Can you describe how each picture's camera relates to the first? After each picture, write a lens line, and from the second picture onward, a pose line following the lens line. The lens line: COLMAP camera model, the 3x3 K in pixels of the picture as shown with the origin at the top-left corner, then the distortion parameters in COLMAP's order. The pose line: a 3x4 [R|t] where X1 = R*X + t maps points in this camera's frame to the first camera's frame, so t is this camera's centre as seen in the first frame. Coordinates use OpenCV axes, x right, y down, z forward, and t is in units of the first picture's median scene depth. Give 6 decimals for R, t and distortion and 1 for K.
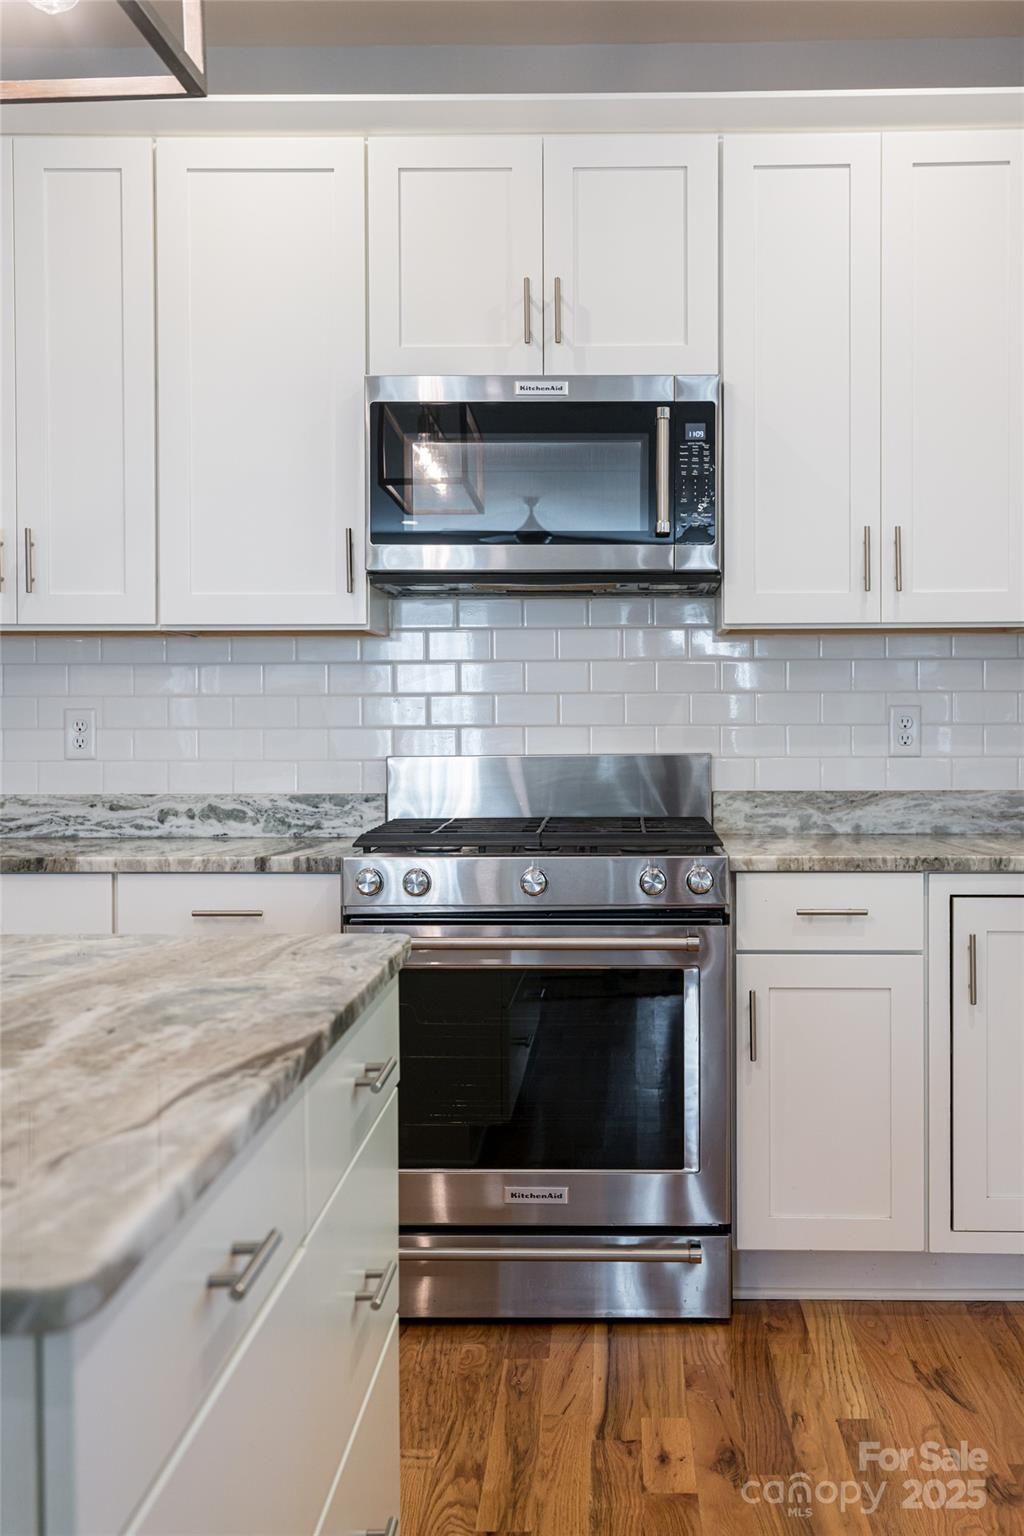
lens RADIAL K [[1737.8, 0, 594.6], [0, 1737.8, 750.8], [0, 0, 1]] dist [0.034906, 0.000000]
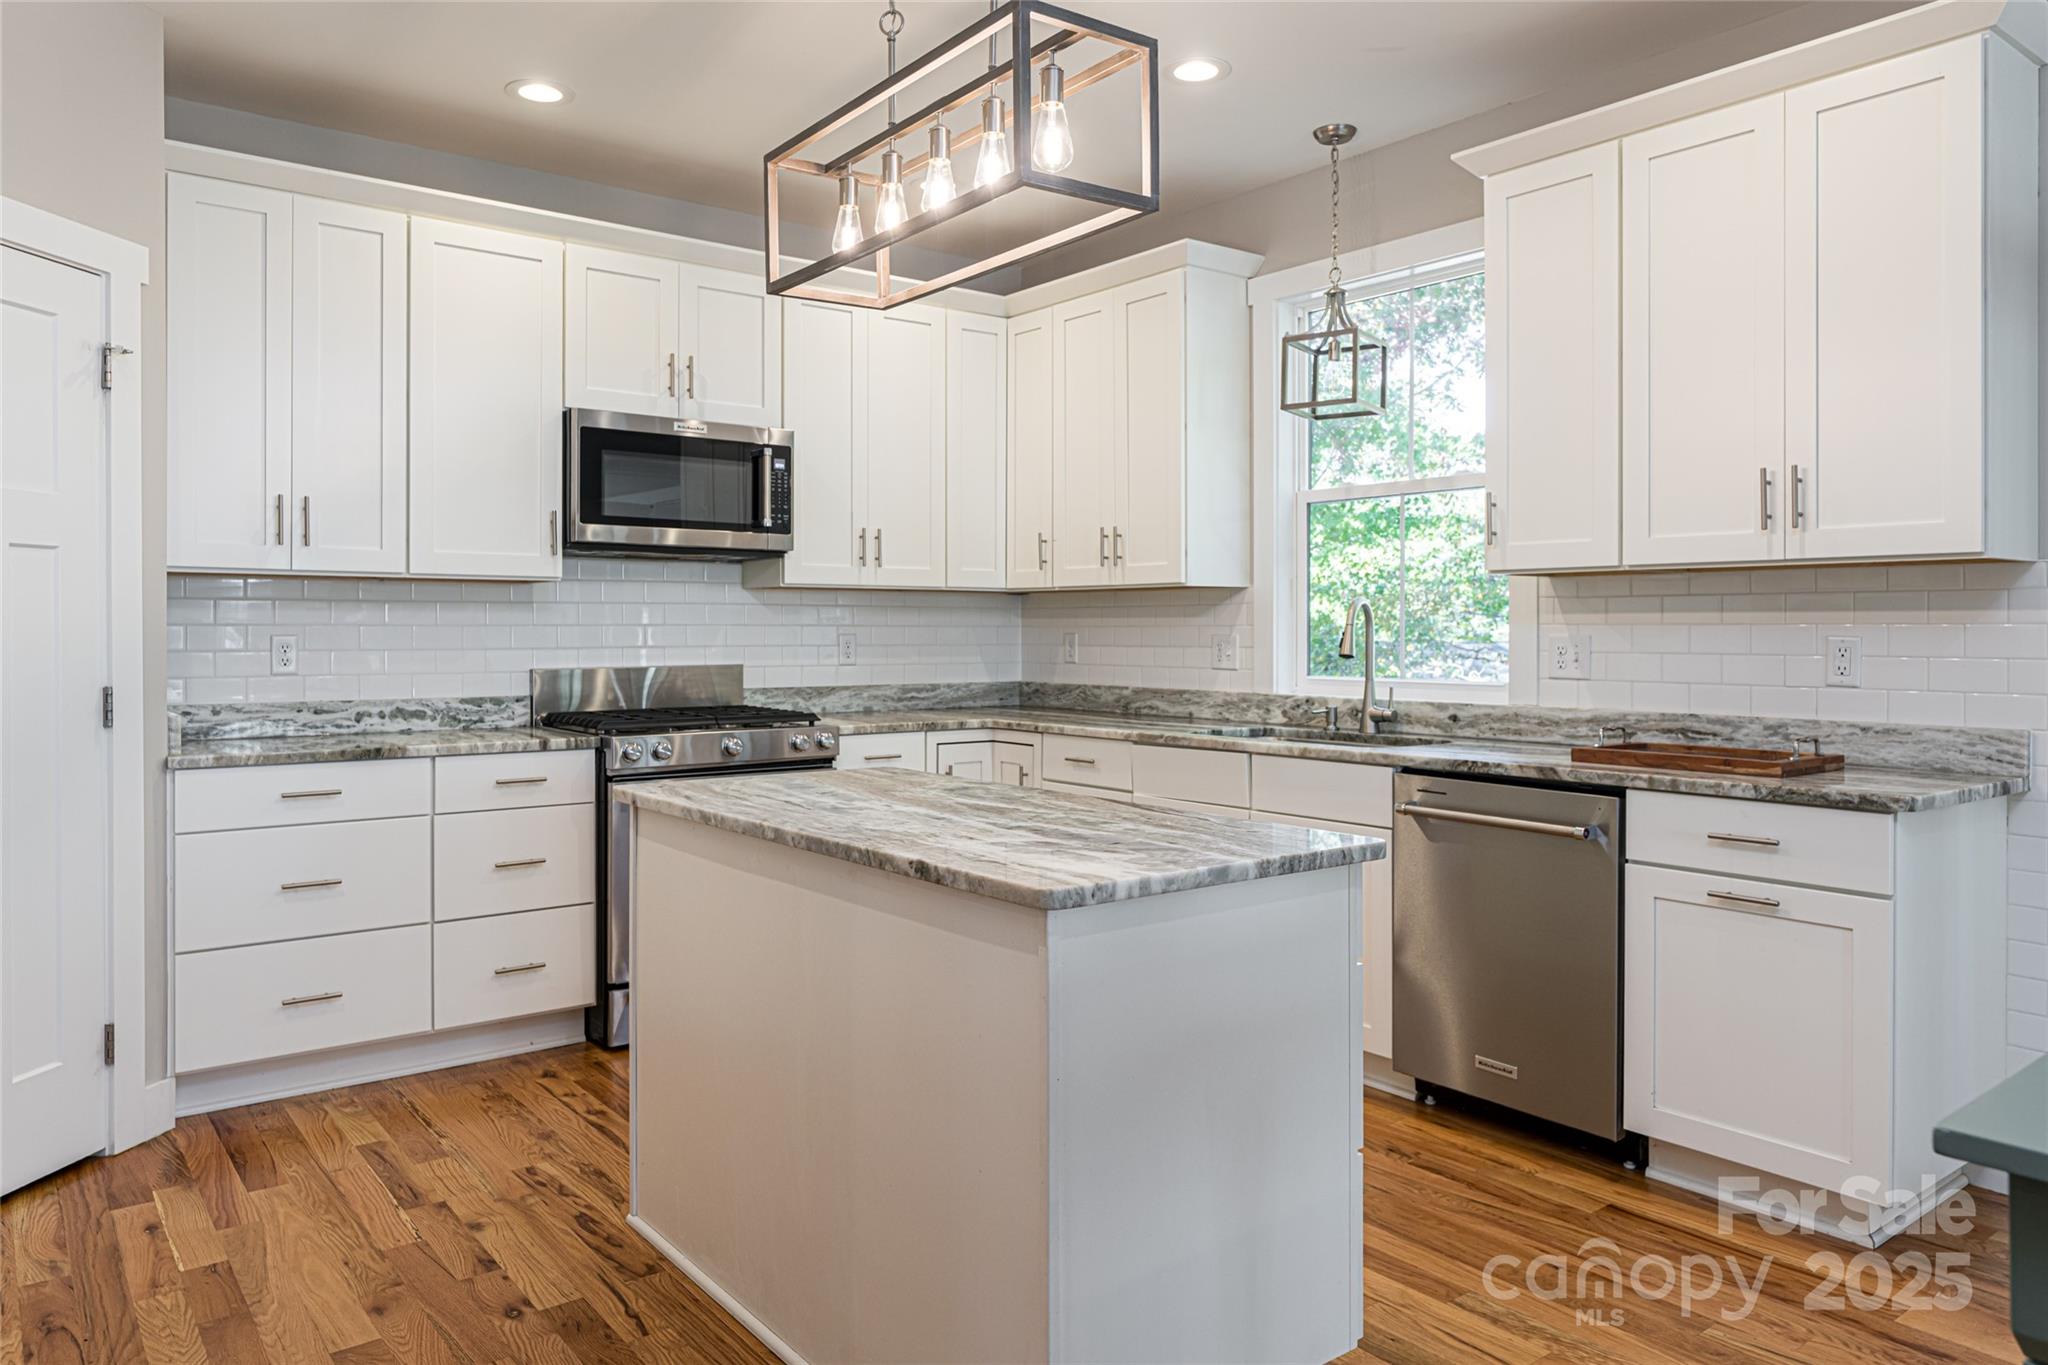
lens RADIAL K [[1369.3, 0, 1009.2], [0, 1369.3, 629.0], [0, 0, 1]] dist [0.006653, -0.003130]
pose [[0.783172, 0.005052, 0.621784, -0.554149], [0.008411, 0.999789, -0.018717, -0.005668], [-0.621748, 0.019889, 0.782965, -0.116463]]
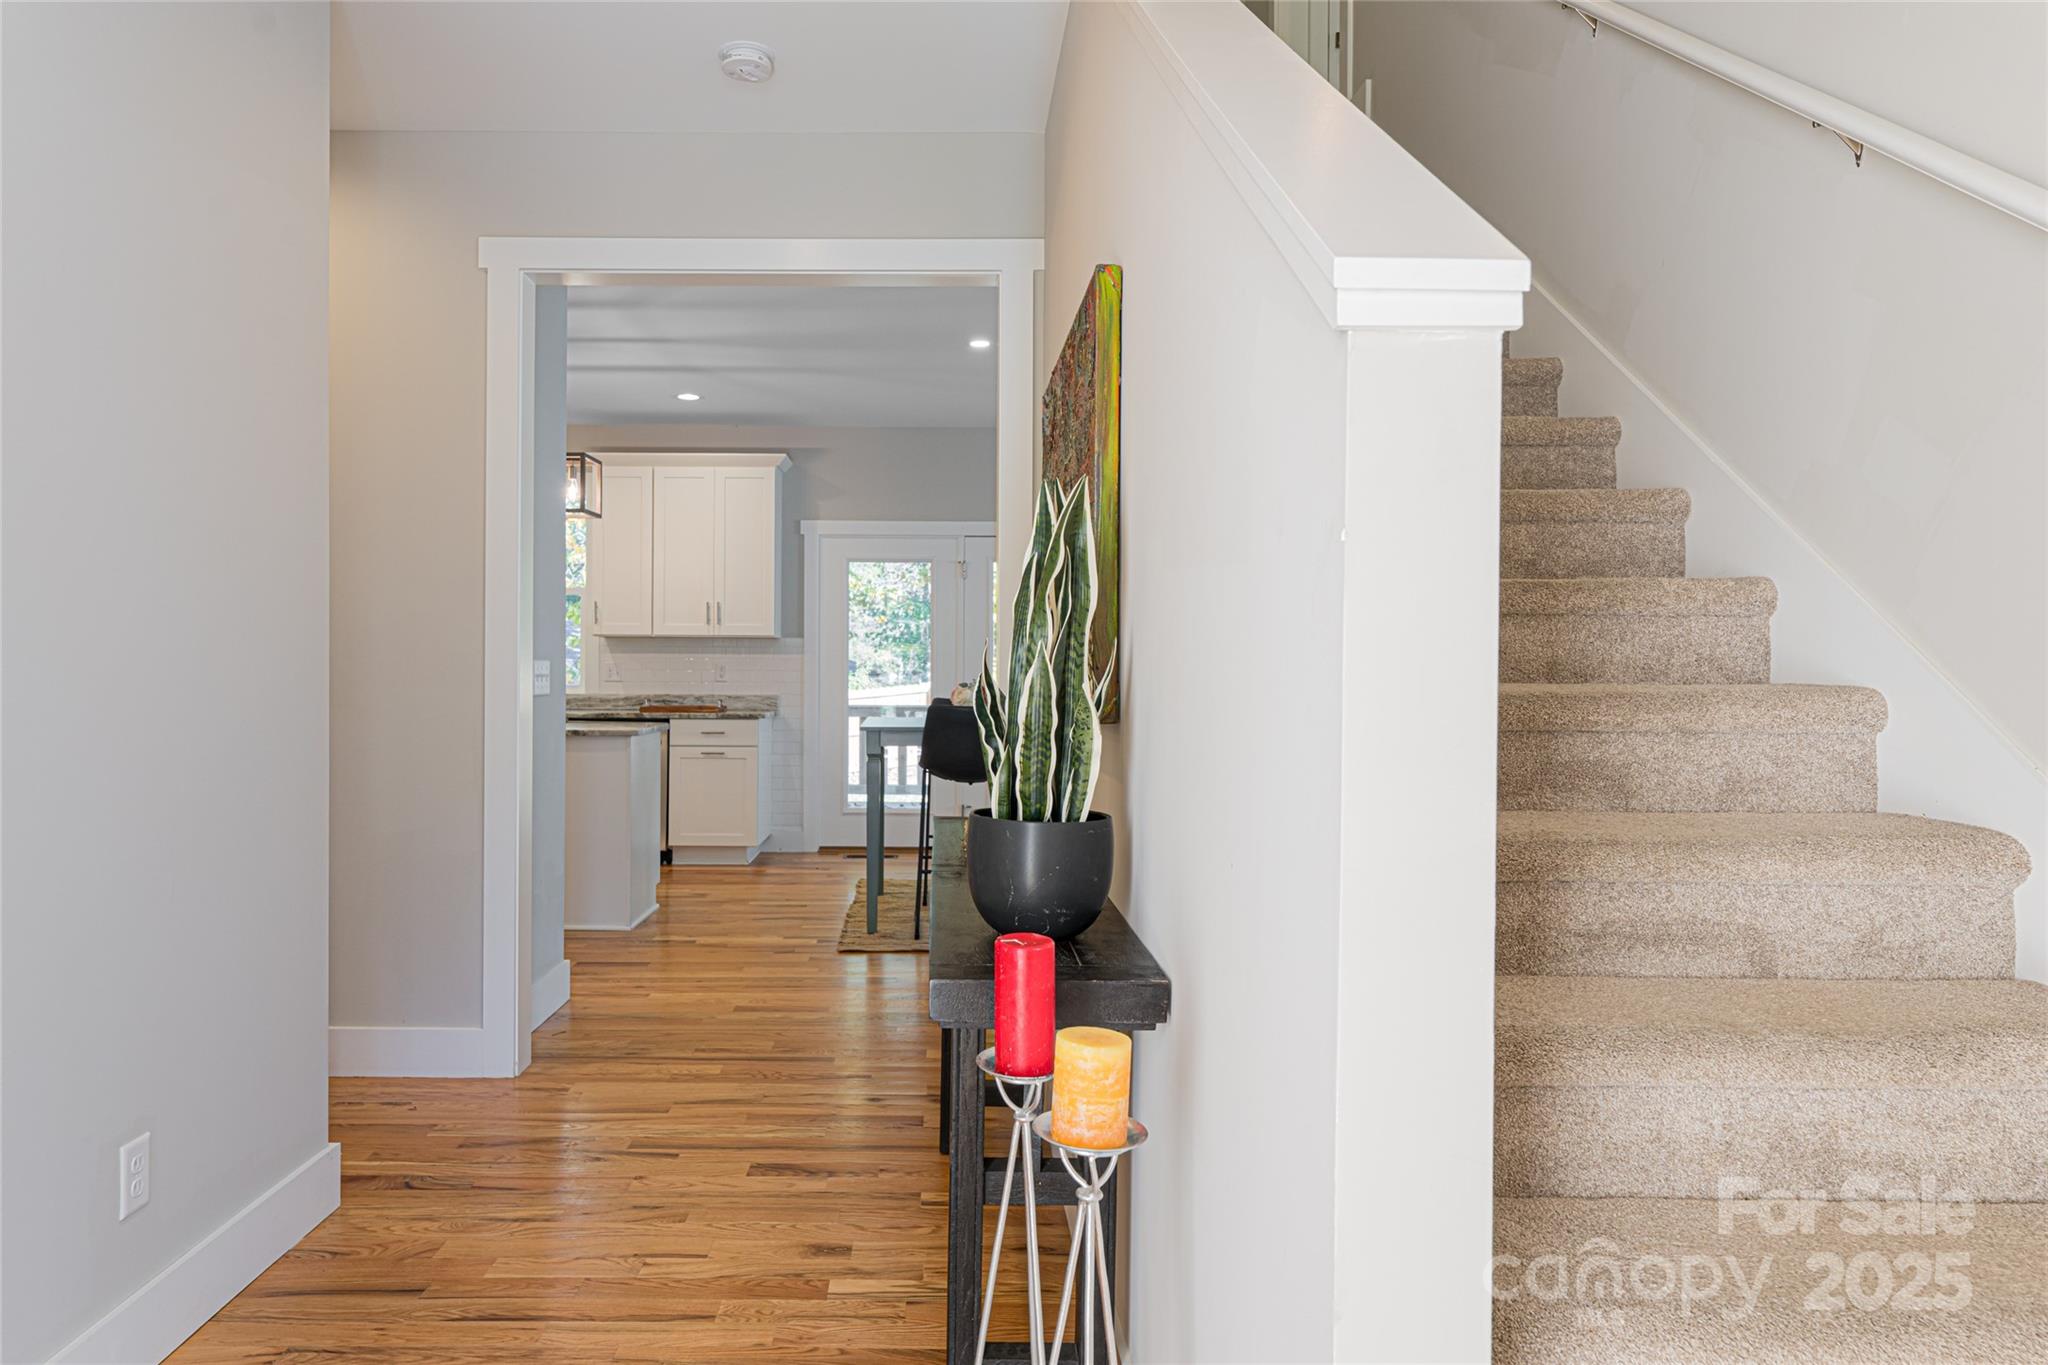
lens RADIAL K [[1239.7, 0, 1019.0], [0, 1239.7, 680.5], [0, 0, 1]] dist [-0.003611, -0.000363]
pose [[-0.080034, -0.006141, 0.996773, -1.781924], [0.013936, 0.999876, 0.007279, 0.008347], [-0.996695, 0.014473, -0.079939, -0.104341]]
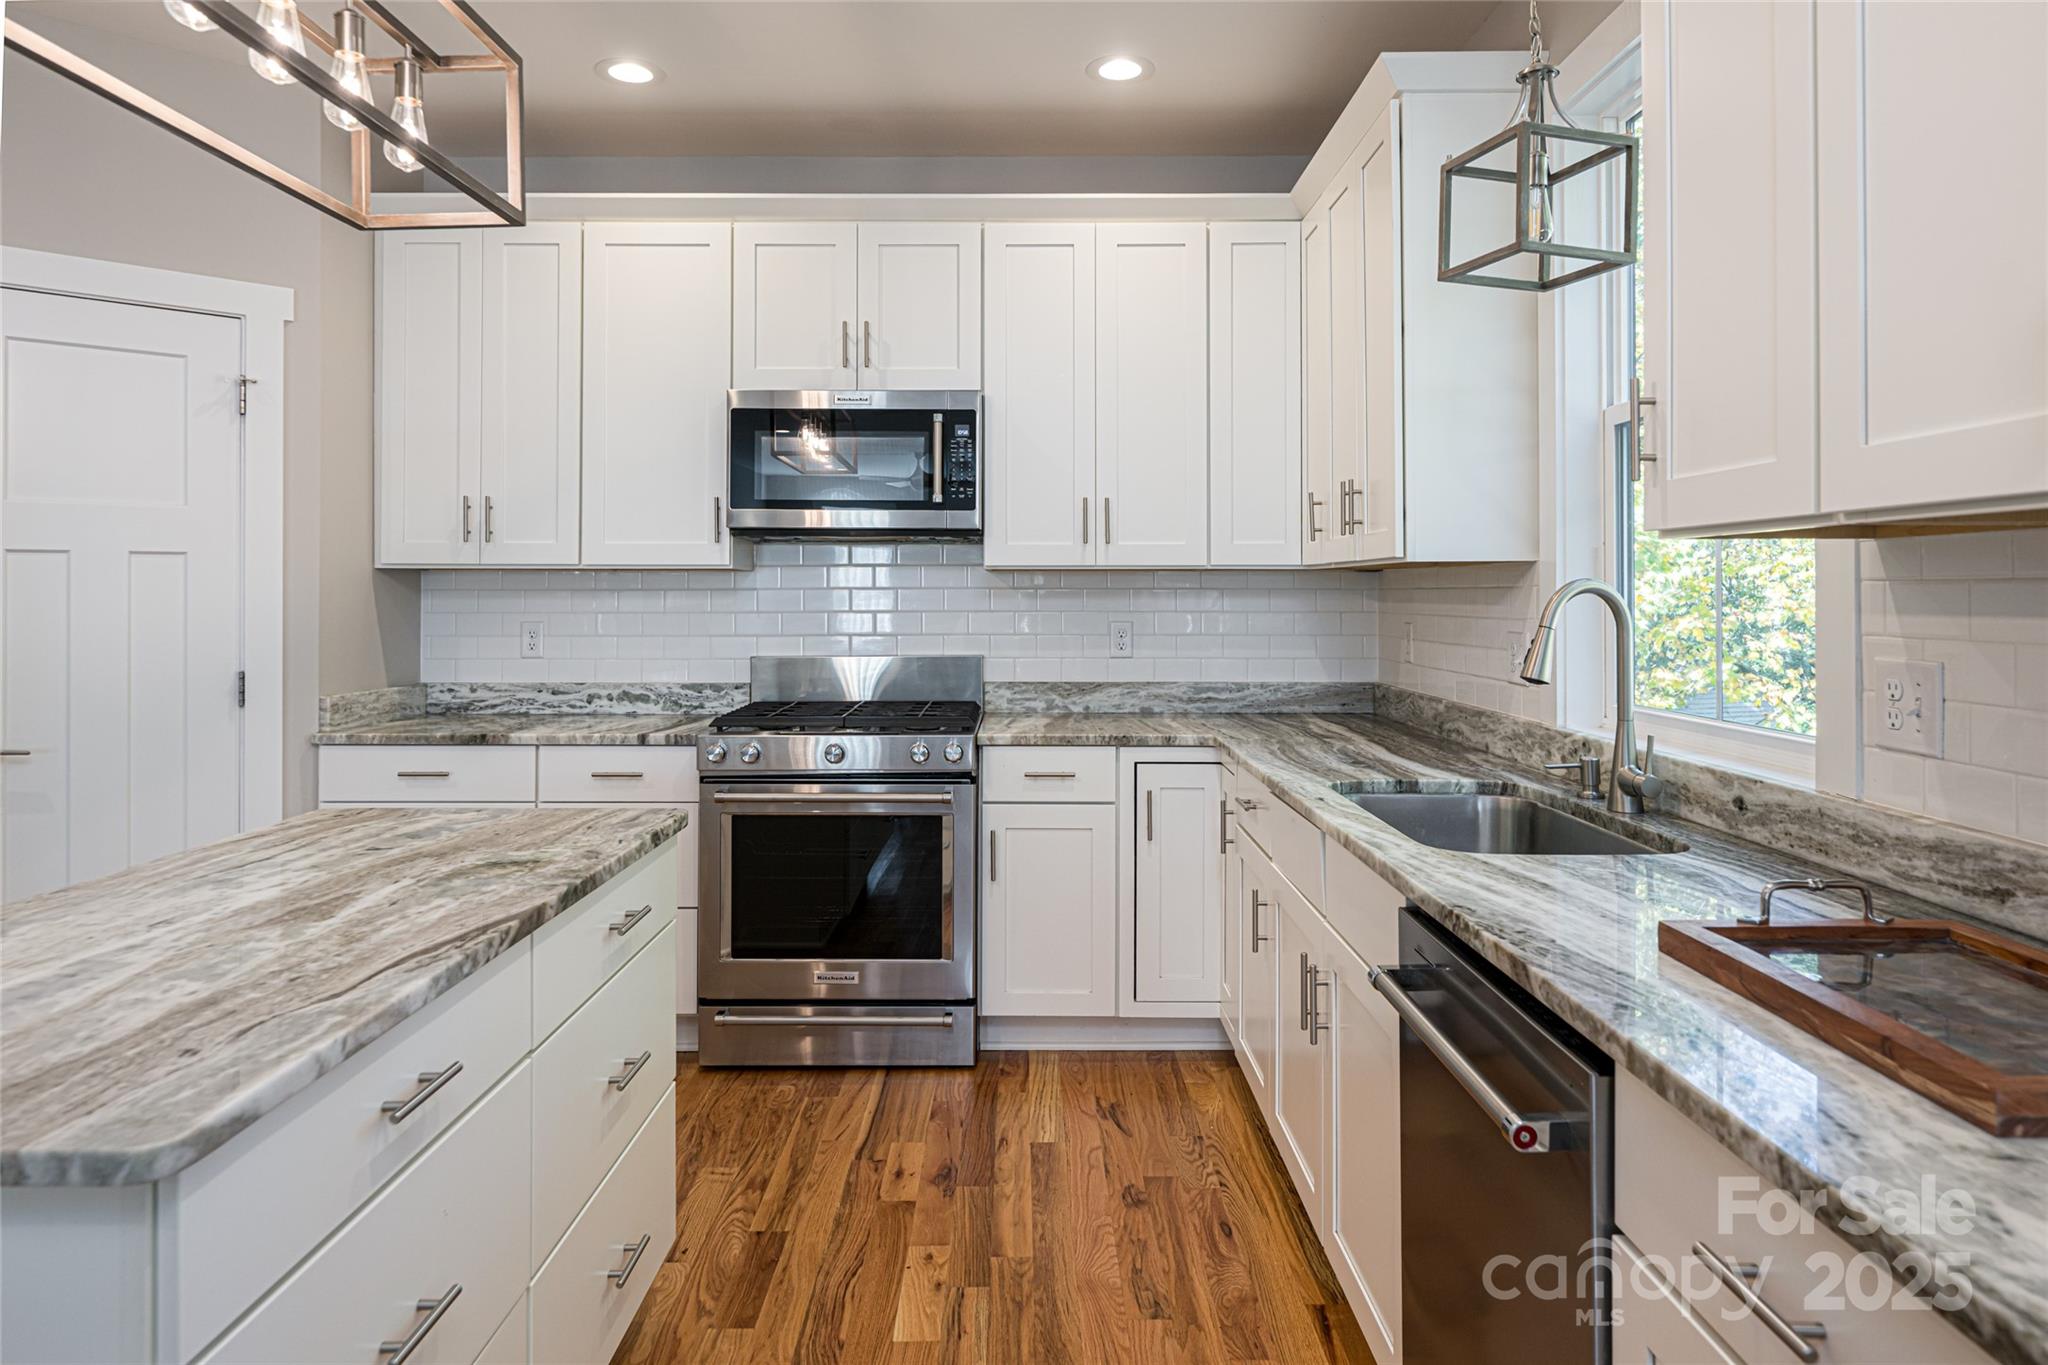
lens RADIAL K [[1247.0, 0, 1028.9], [0, 1247.0, 587.9], [0, 0, 1]] dist [-0.006142, -0.000702]
pose [[0.999803, 0.003961, 0.019430, 0.092168], [-0.003468, 0.999673, -0.025319, -0.029940], [-0.019524, 0.025246, 0.999491, -0.008443]]
